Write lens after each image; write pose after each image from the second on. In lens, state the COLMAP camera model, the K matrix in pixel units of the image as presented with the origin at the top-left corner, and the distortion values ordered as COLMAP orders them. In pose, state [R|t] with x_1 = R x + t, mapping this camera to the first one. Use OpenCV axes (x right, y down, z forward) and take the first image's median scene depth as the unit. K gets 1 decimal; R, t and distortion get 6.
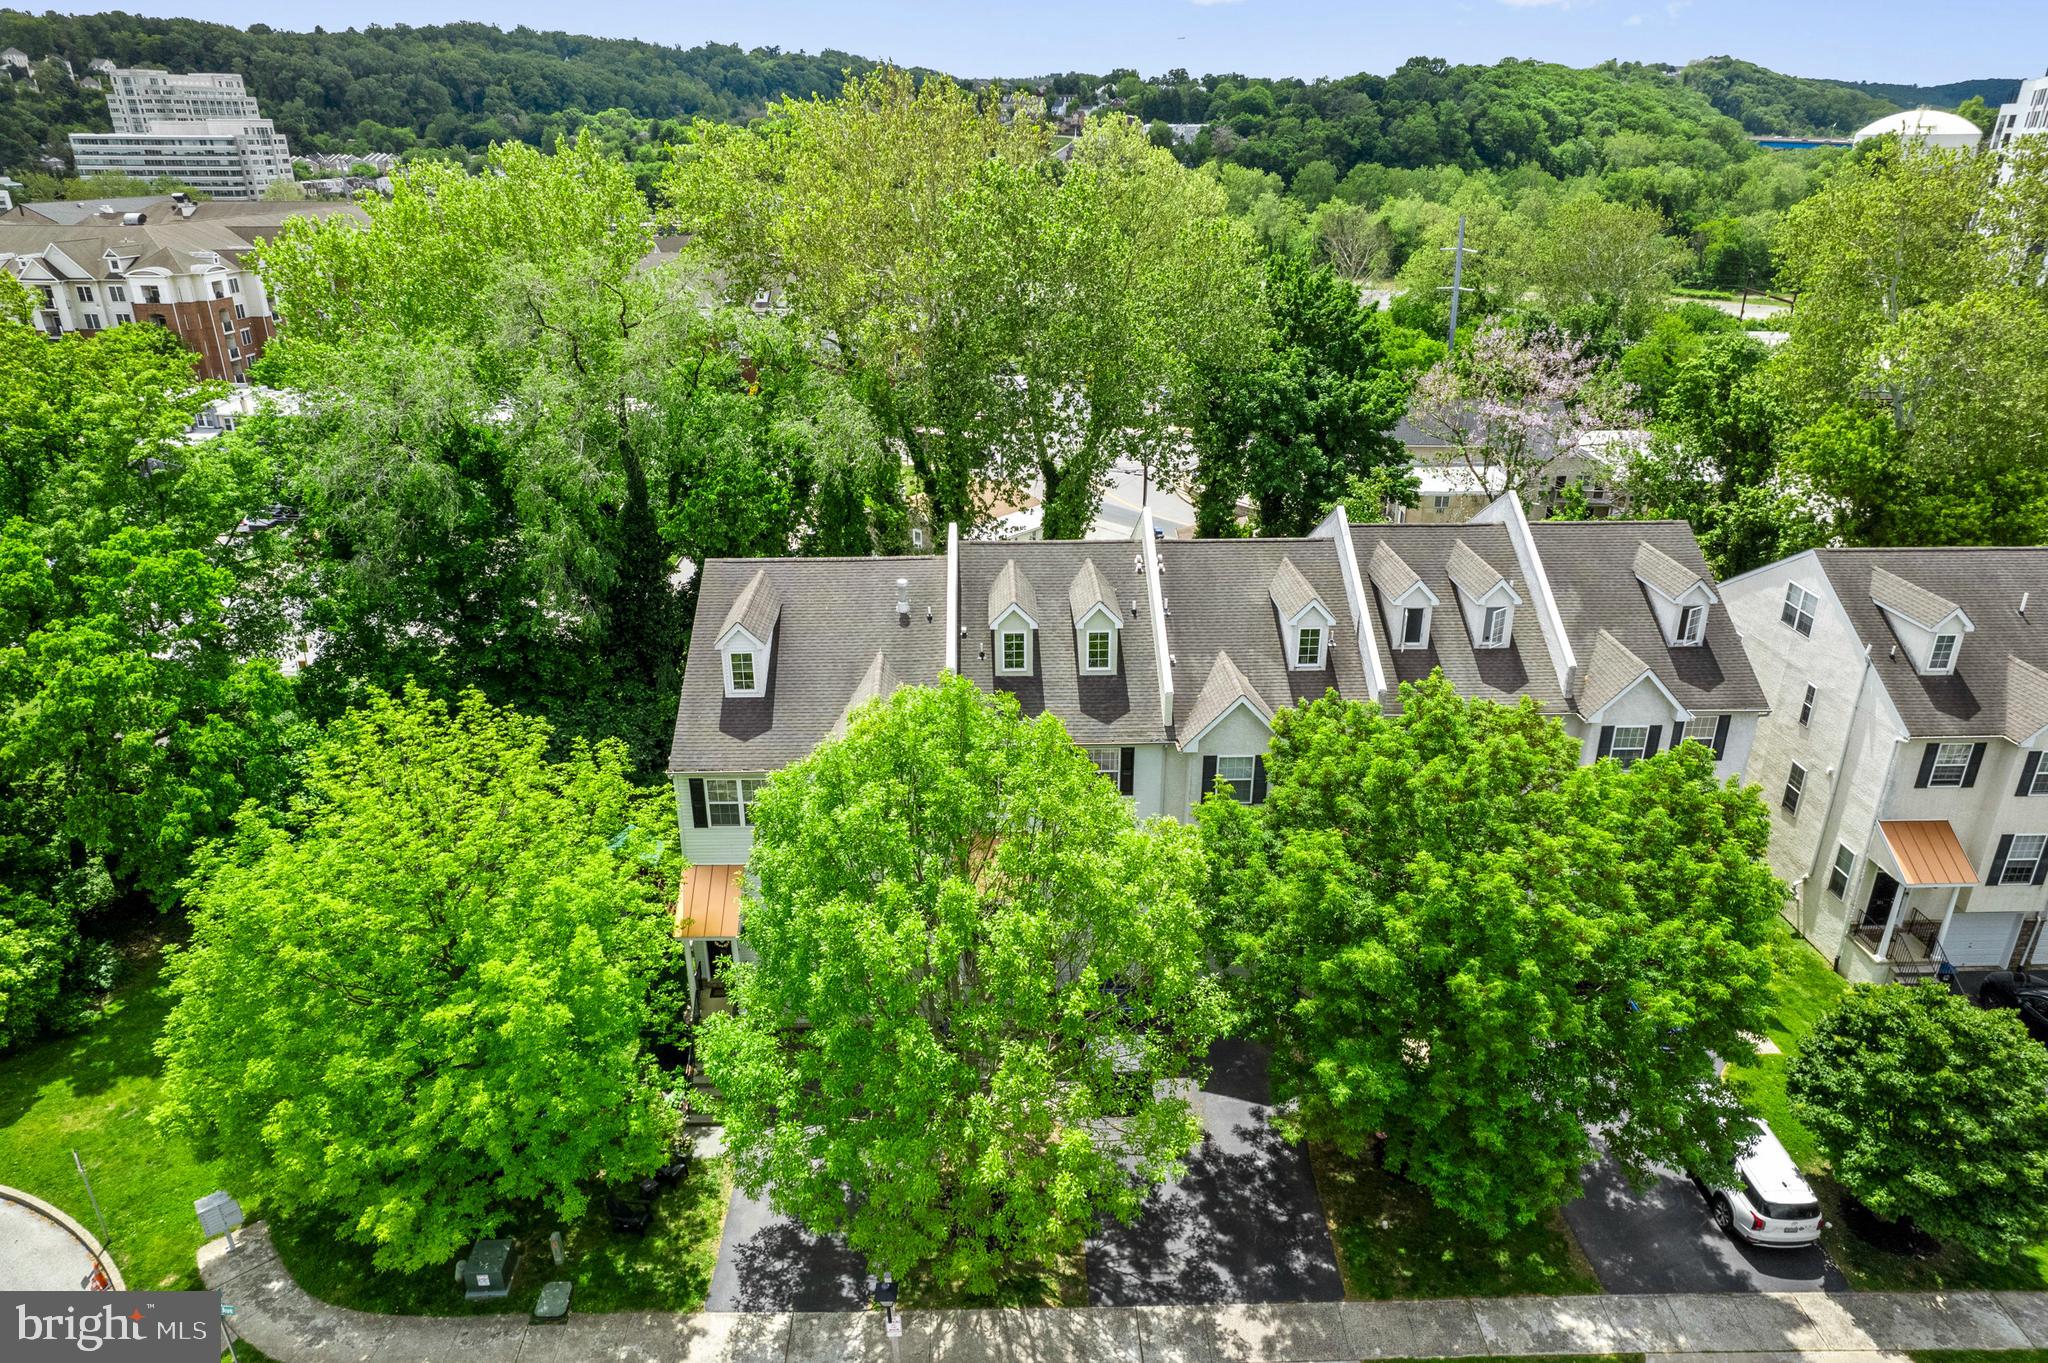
lens RADIAL K [[1355.8, 0, 1029.4], [0, 1355.8, 689.9], [0, 0, 1]] dist [-0.083013, 0.077023]
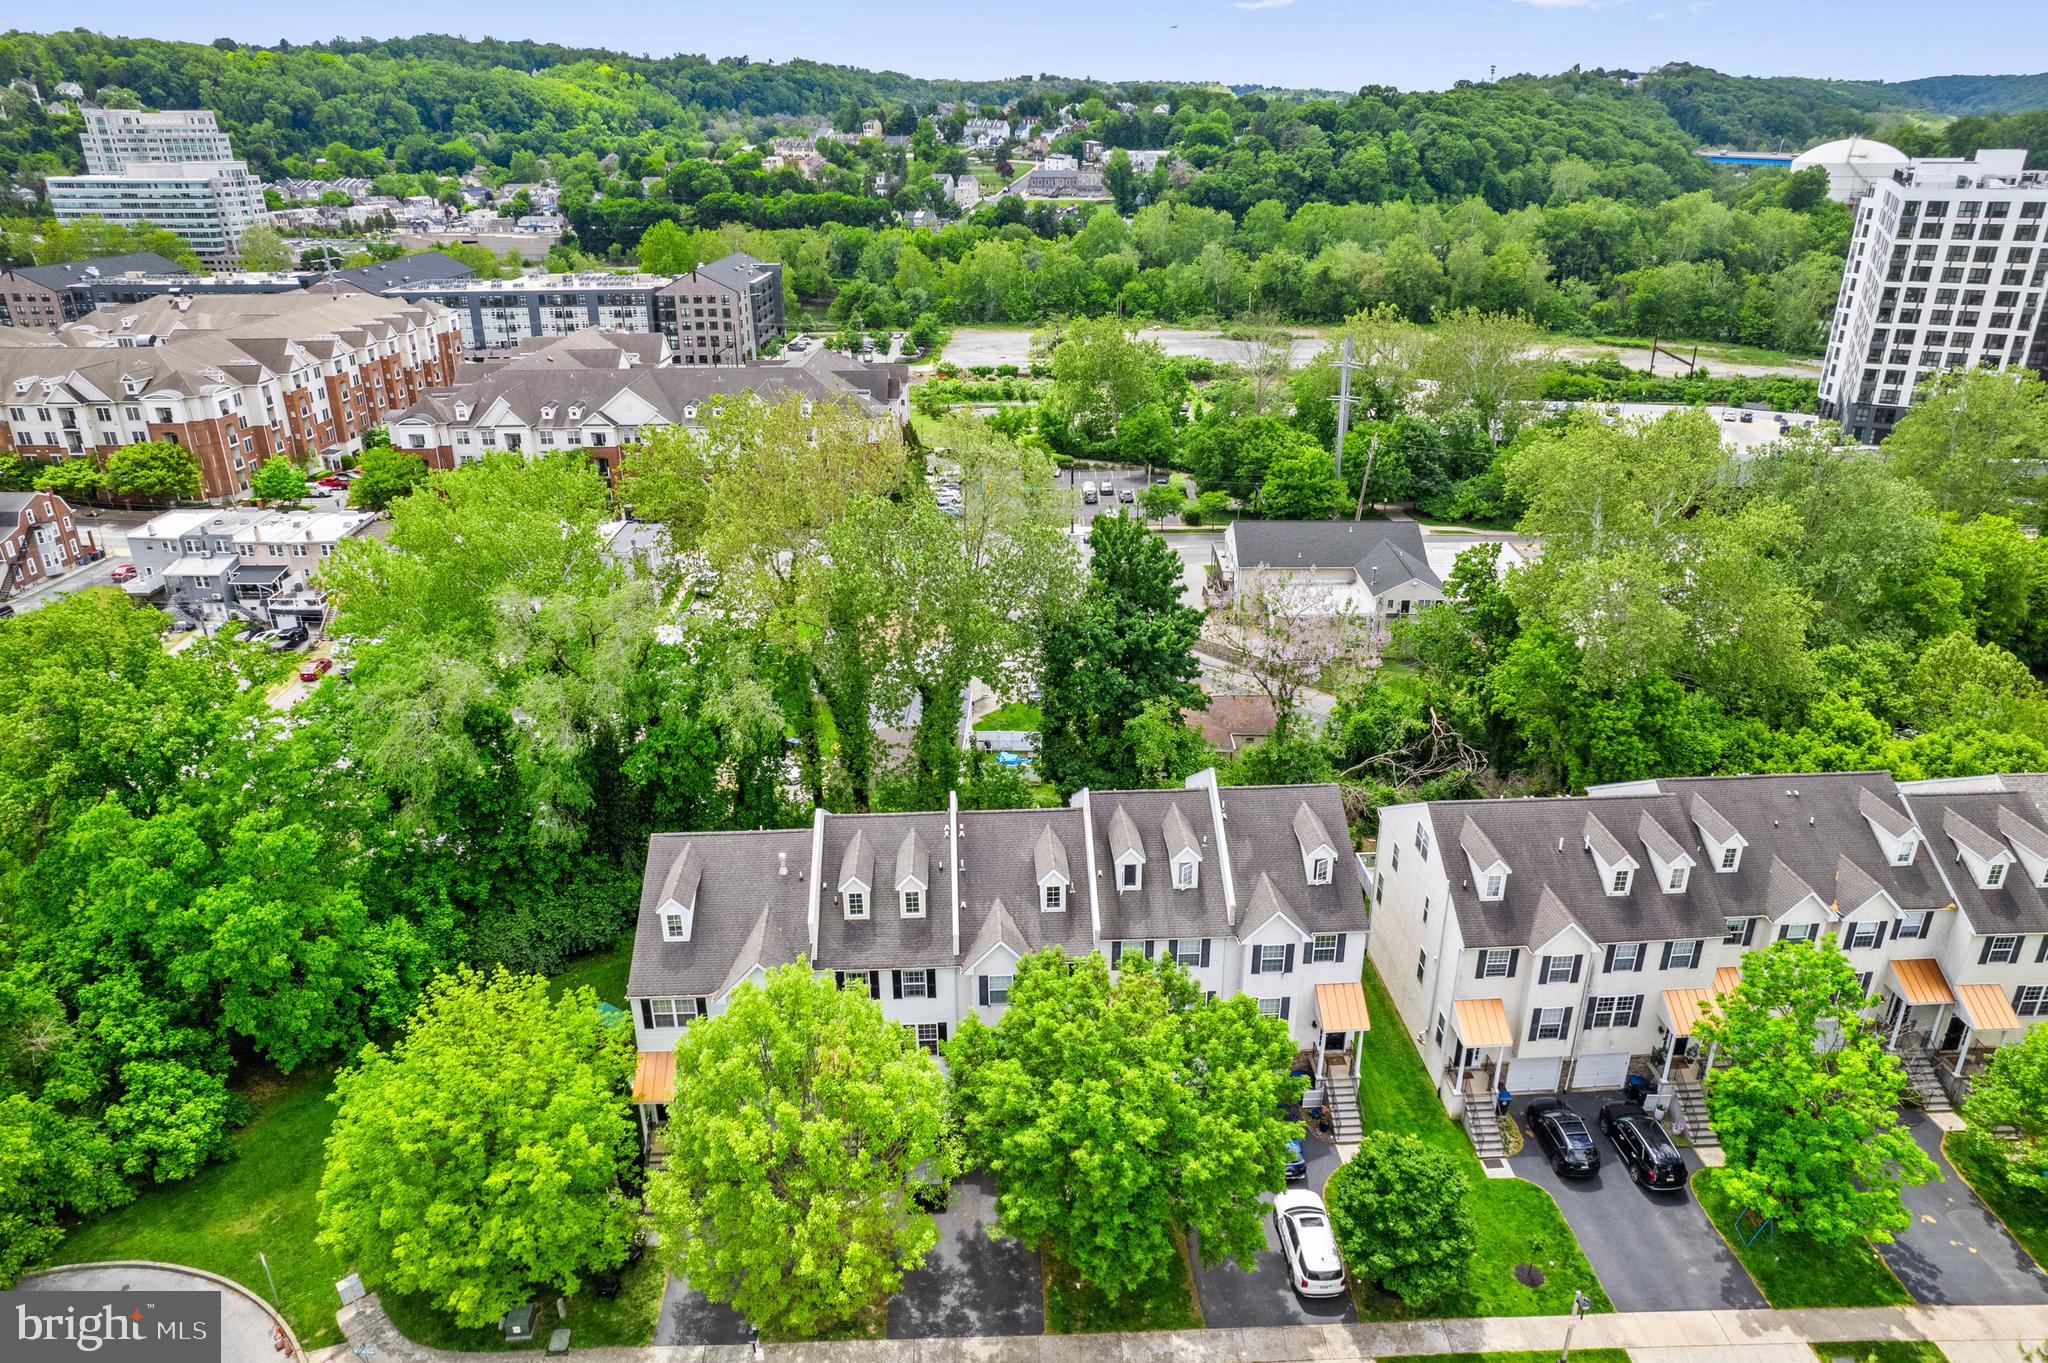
lens RADIAL K [[1371.7, 0, 1031.4], [0, 1371.7, 686.7], [0, 0, 1]] dist [-0.077584, 0.075016]
pose [[0.999841, -0.011049, 0.013982, 0.134403], [0.011014, 0.999936, 0.002534, -0.220982], [-0.014009, -0.002380, 0.999899, -0.427513]]
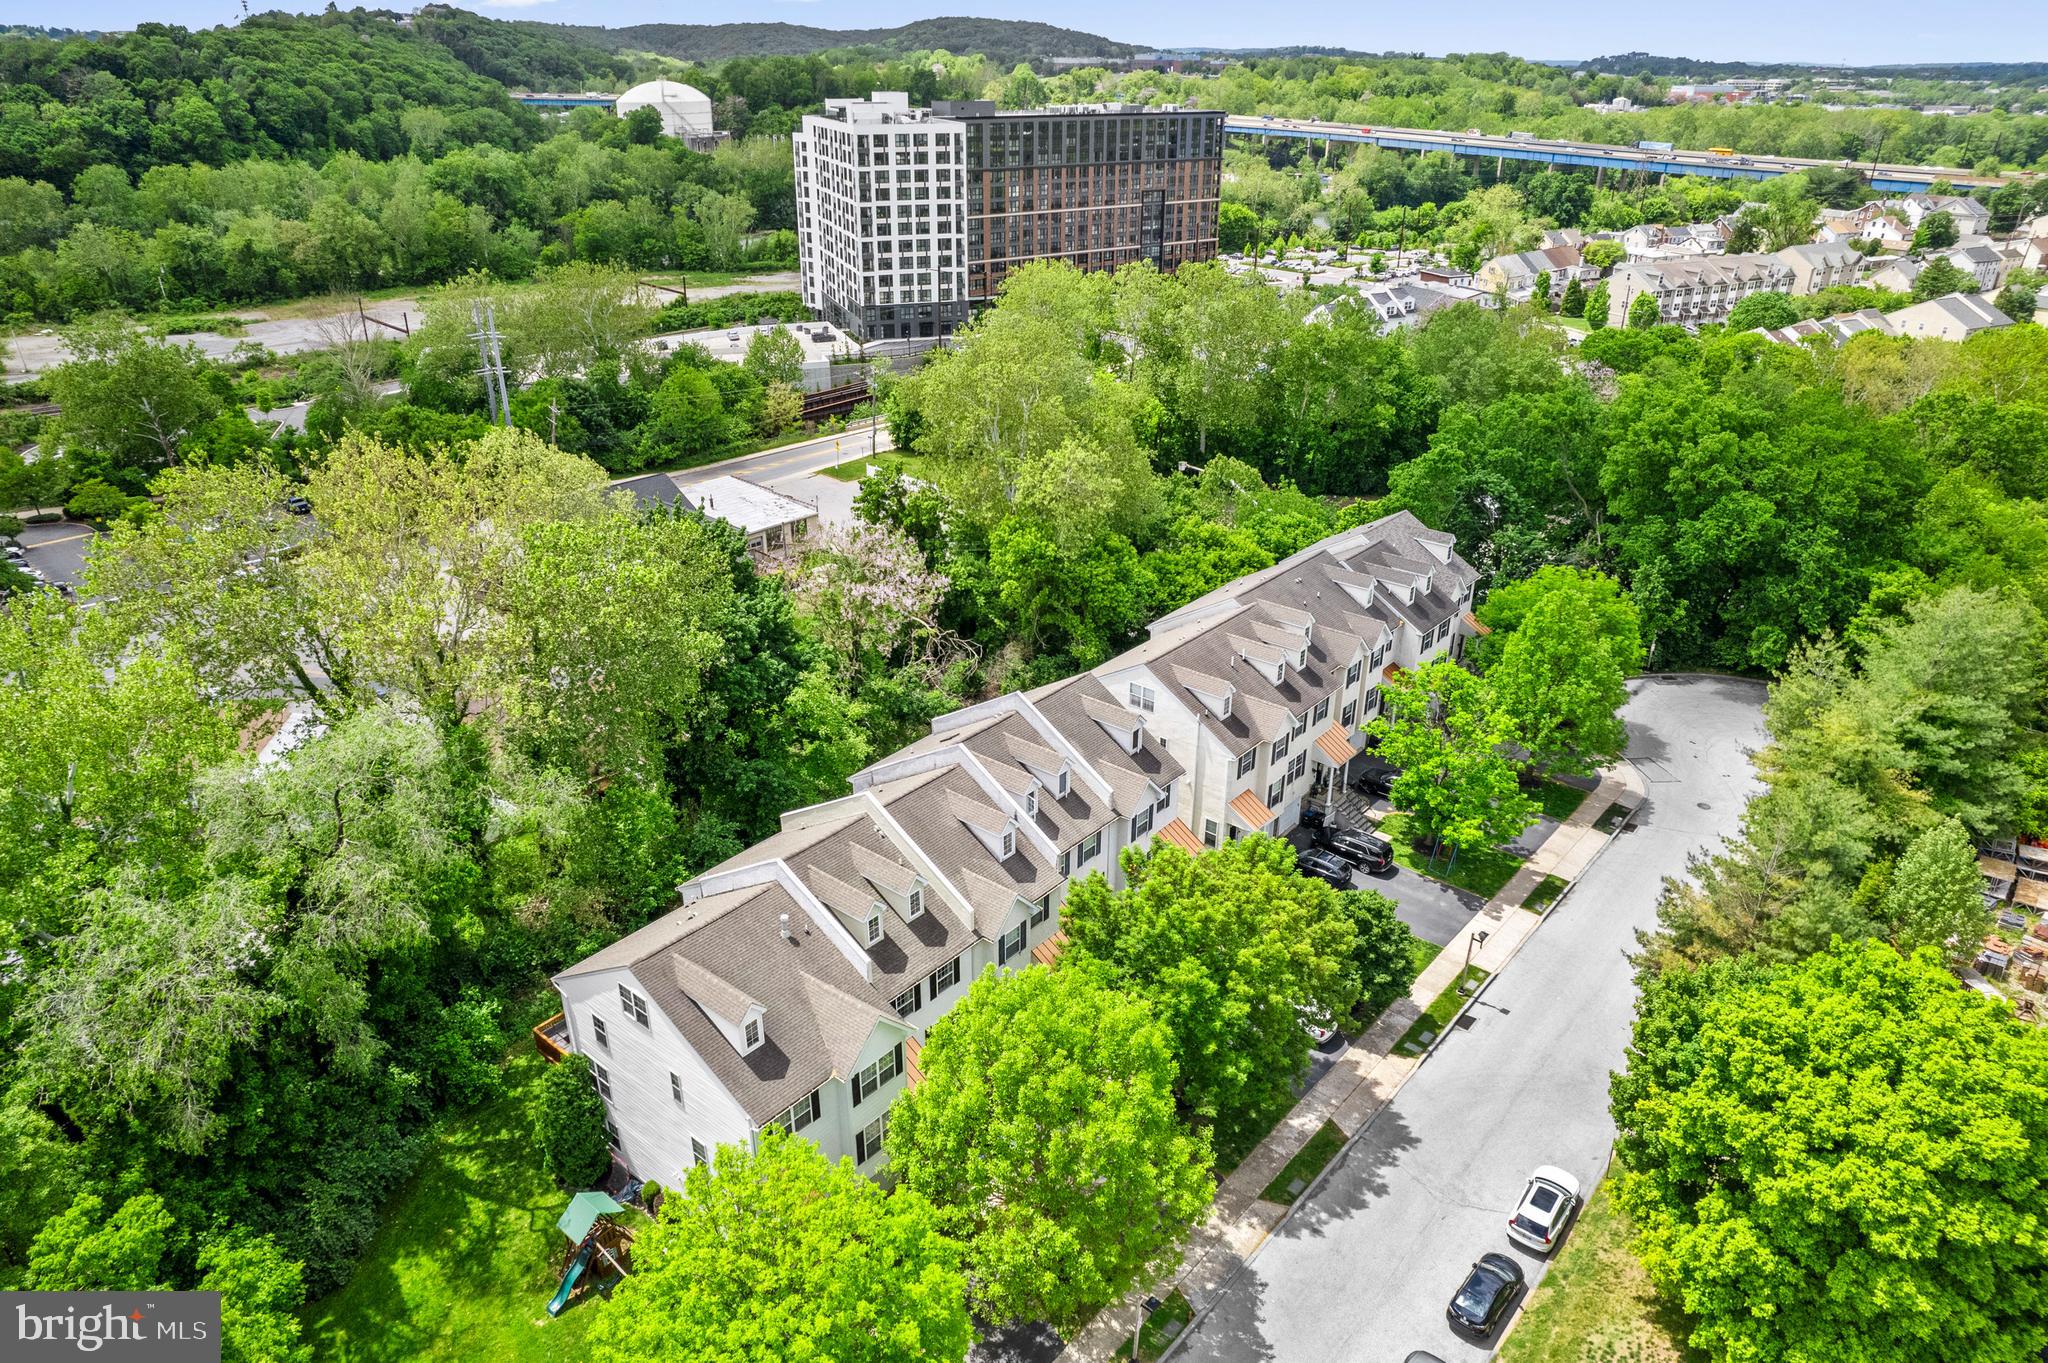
lens RADIAL K [[1347.9, 0, 1032.4], [0, 1347.9, 686.9], [0, 0, 1]] dist [-0.077193, 0.076155]
pose [[0.666933, -0.318433, 0.673648, -0.640324], [0.285264, 0.944321, 0.163960, -0.375288], [-0.688350, 0.082817, 0.720636, -0.144179]]
